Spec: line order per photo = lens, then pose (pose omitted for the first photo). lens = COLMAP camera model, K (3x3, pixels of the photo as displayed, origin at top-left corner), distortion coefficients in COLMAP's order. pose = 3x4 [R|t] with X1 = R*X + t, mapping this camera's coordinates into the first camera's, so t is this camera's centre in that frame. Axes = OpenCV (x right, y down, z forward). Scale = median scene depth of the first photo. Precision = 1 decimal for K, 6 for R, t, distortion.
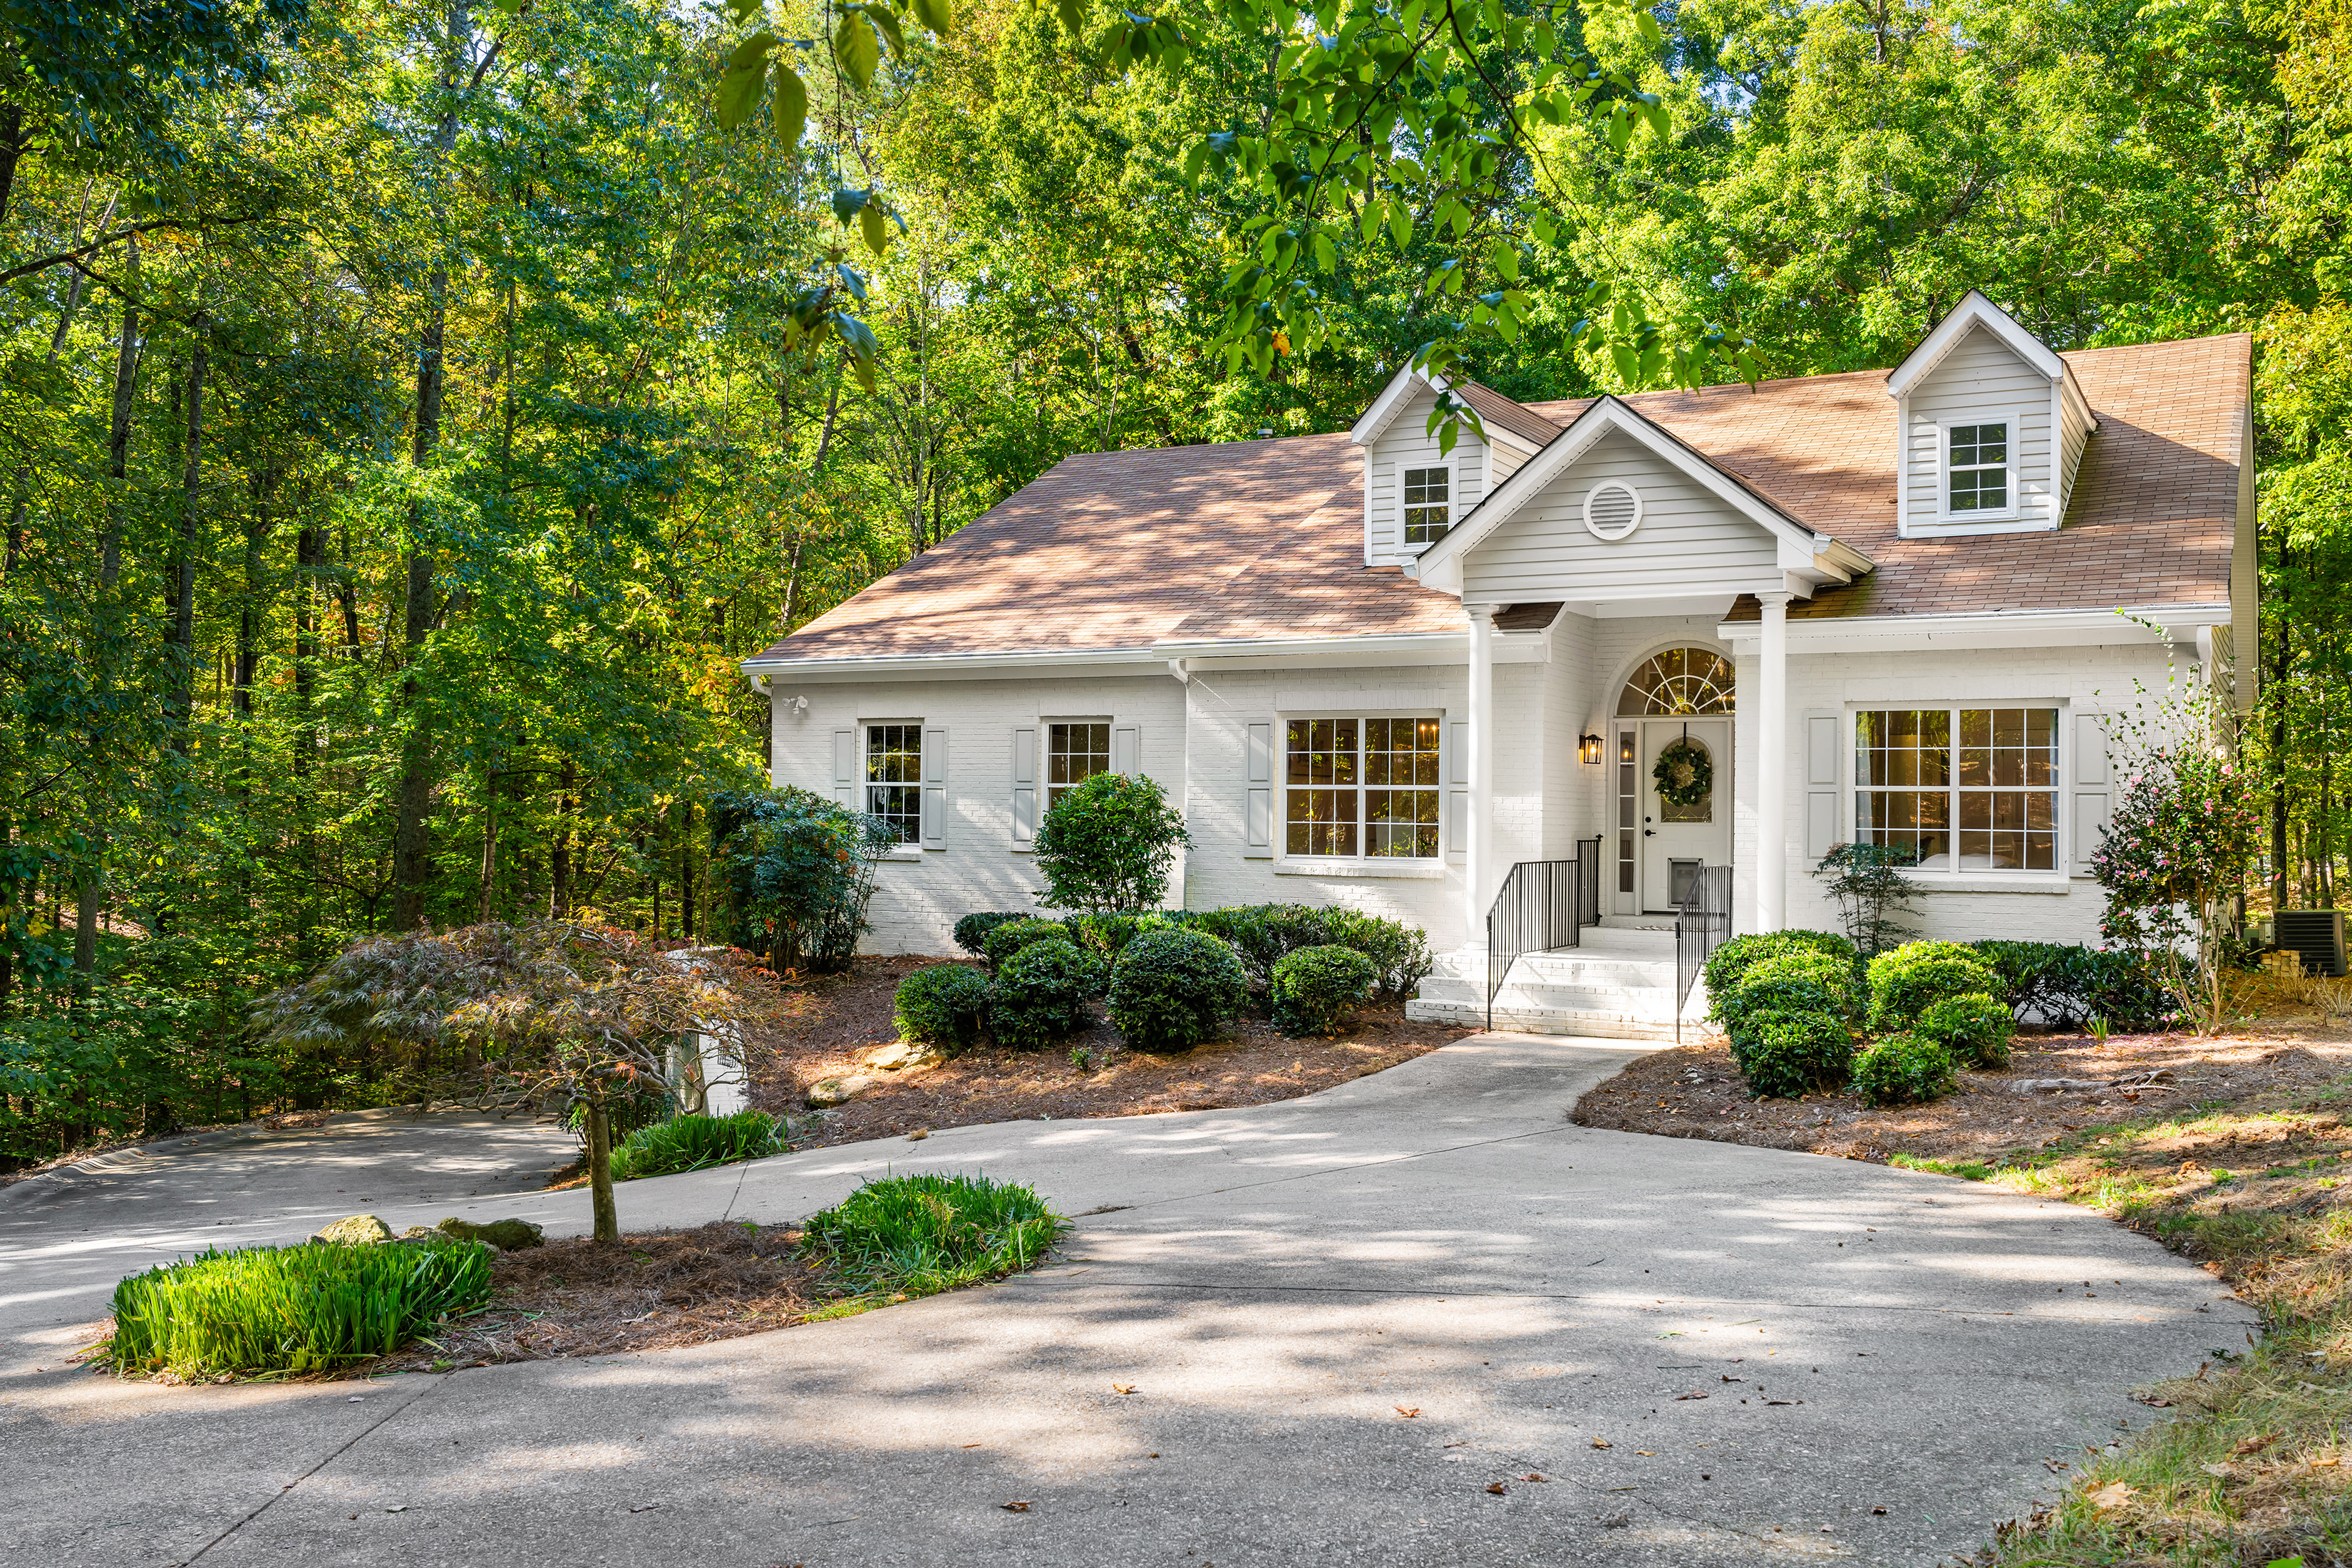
lens RADIAL K [[2047.5, 0, 1174.4], [0, 2047.5, 788.1], [0, 0, 1]] dist [0.008882, 0.000060]
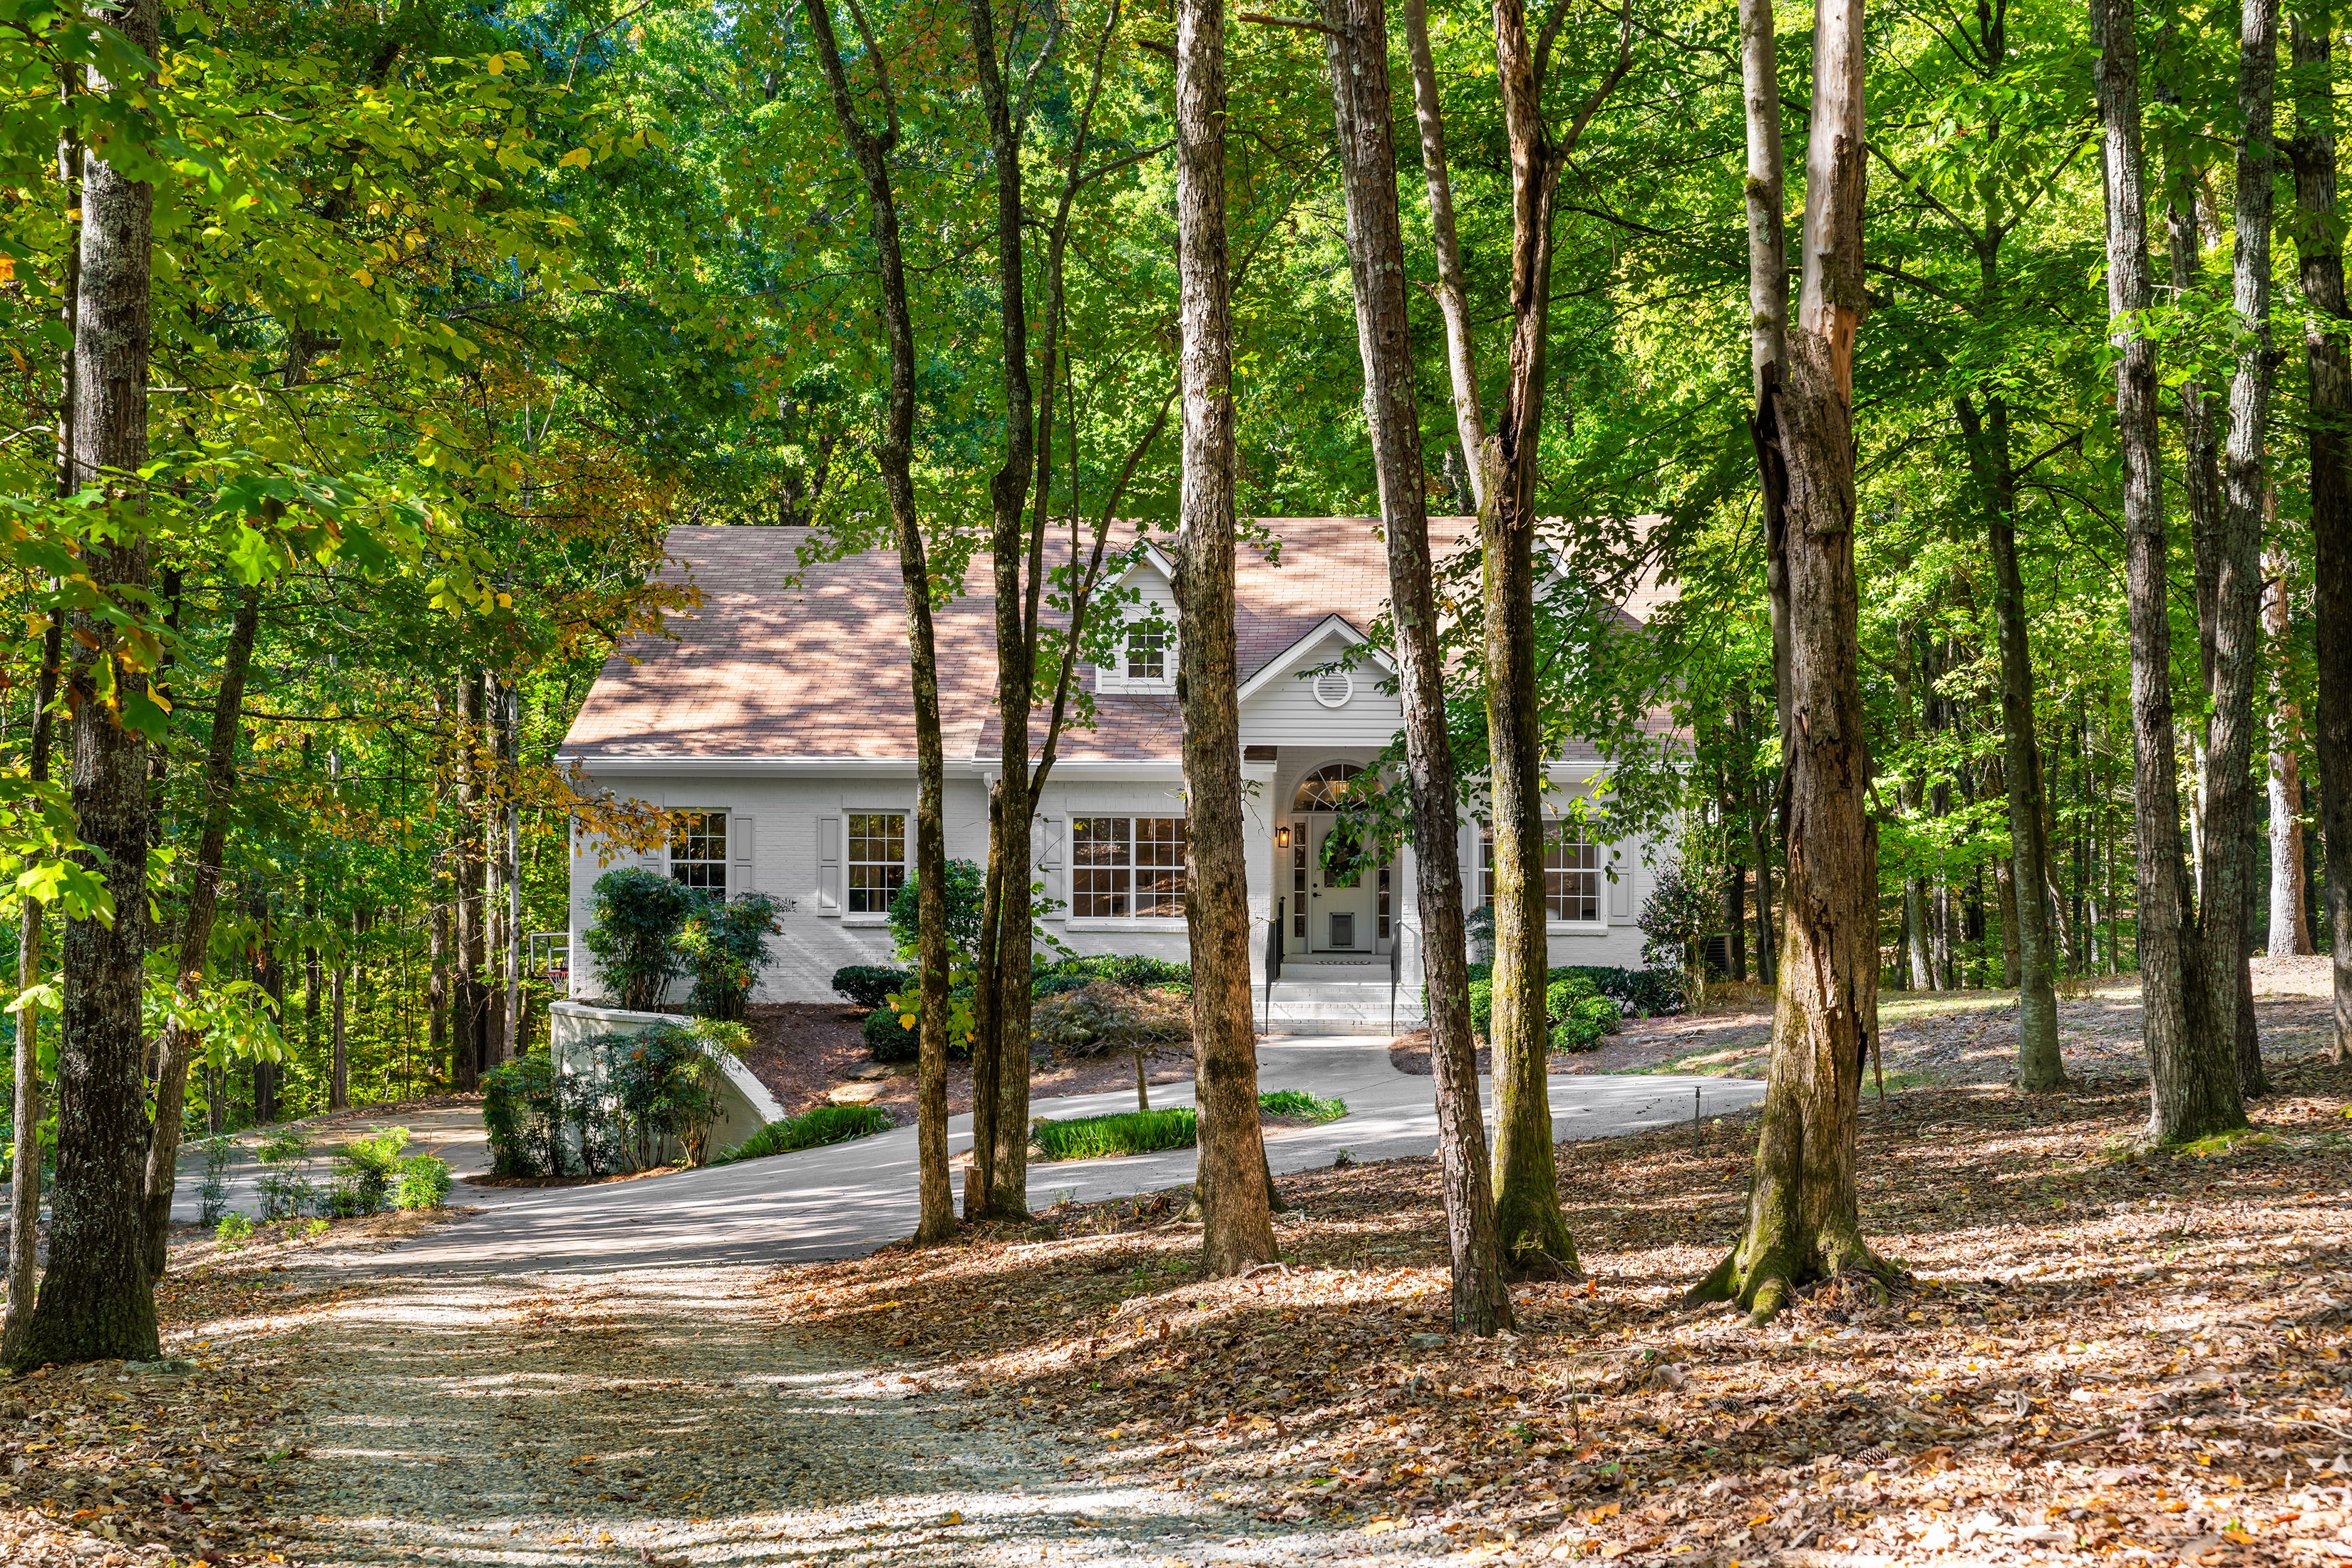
lens RADIAL K [[3819.1, 0, 1174.5], [0, 3819.1, 790.7], [0, 0, 1]] dist [0.025763, 0.000000]
pose [[0.913537, -0.012689, 0.406557, -0.930574], [0.000532, 0.999550, 0.030002, -0.129603], [-0.406755, -0.027192, 0.913132, -1.364727]]
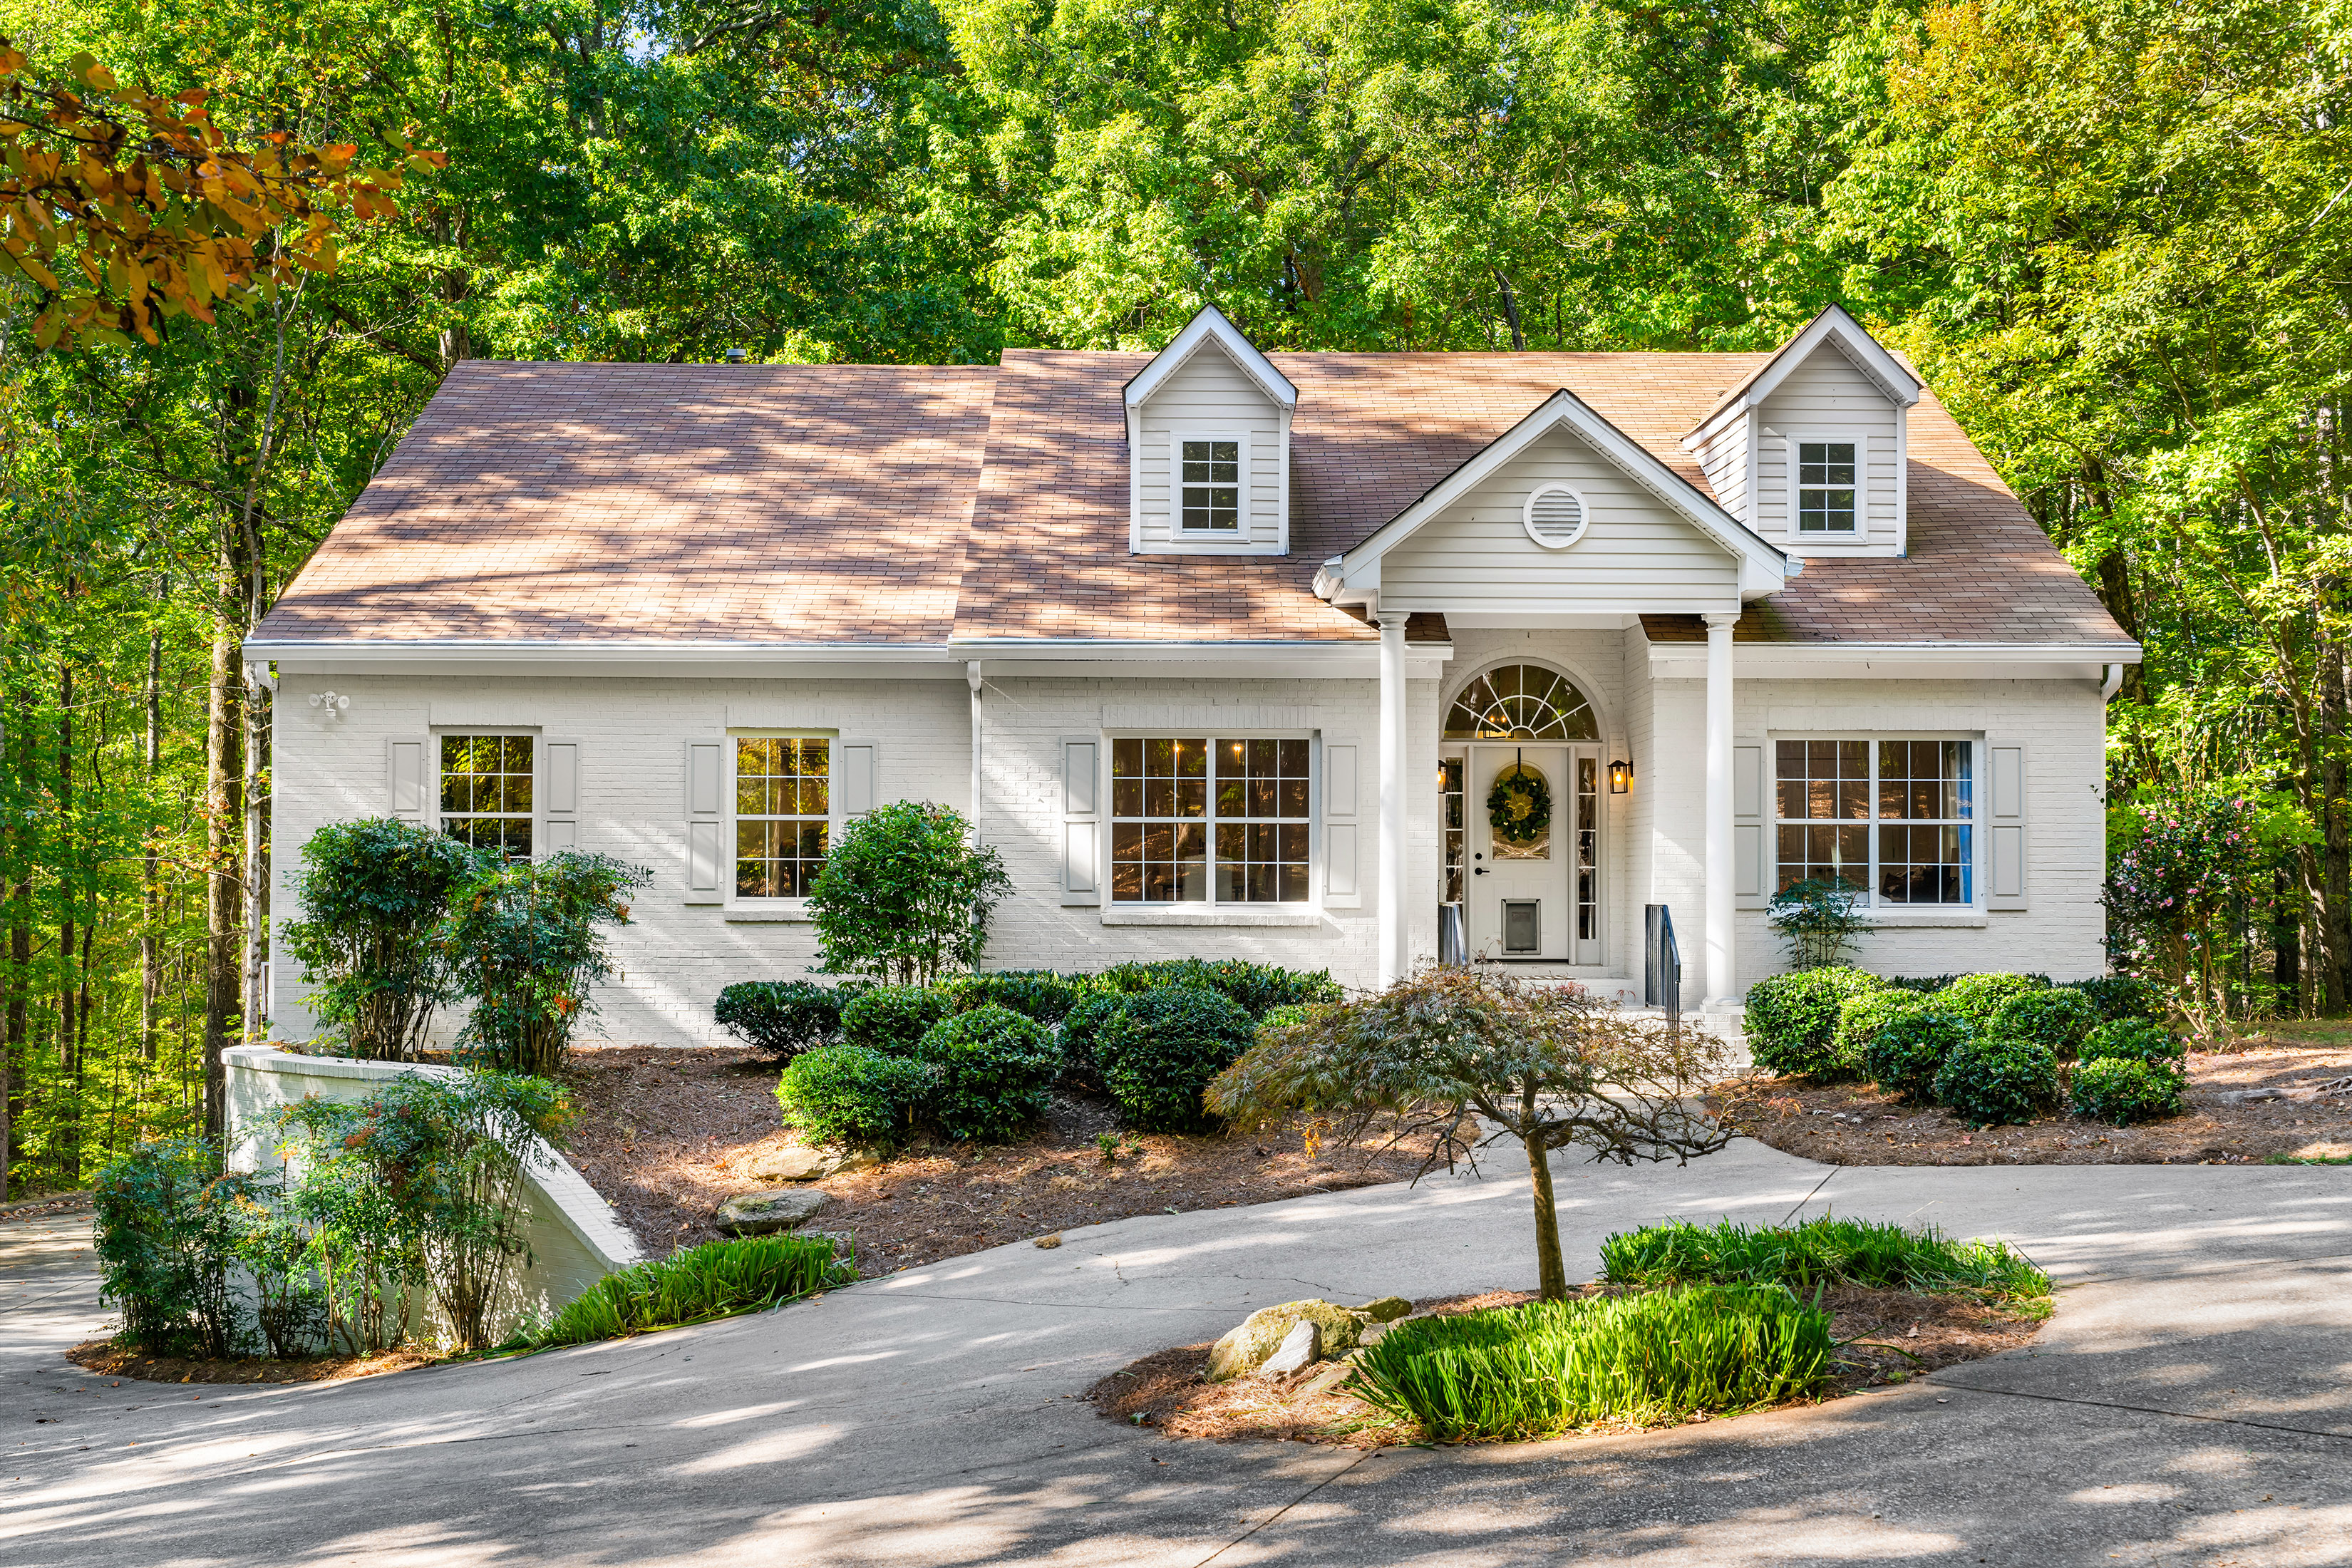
lens RADIAL K [[2945.2, 0, 1173.0], [0, 2945.2, 789.6], [0, 0, 1]] dist [0.013940, 0.000000]
pose [[0.871091, 0.005400, 0.491091, -0.517239], [-0.000379, 0.999947, -0.010323, -0.000333], [-0.491121, 0.008807, 0.871047, -0.047952]]
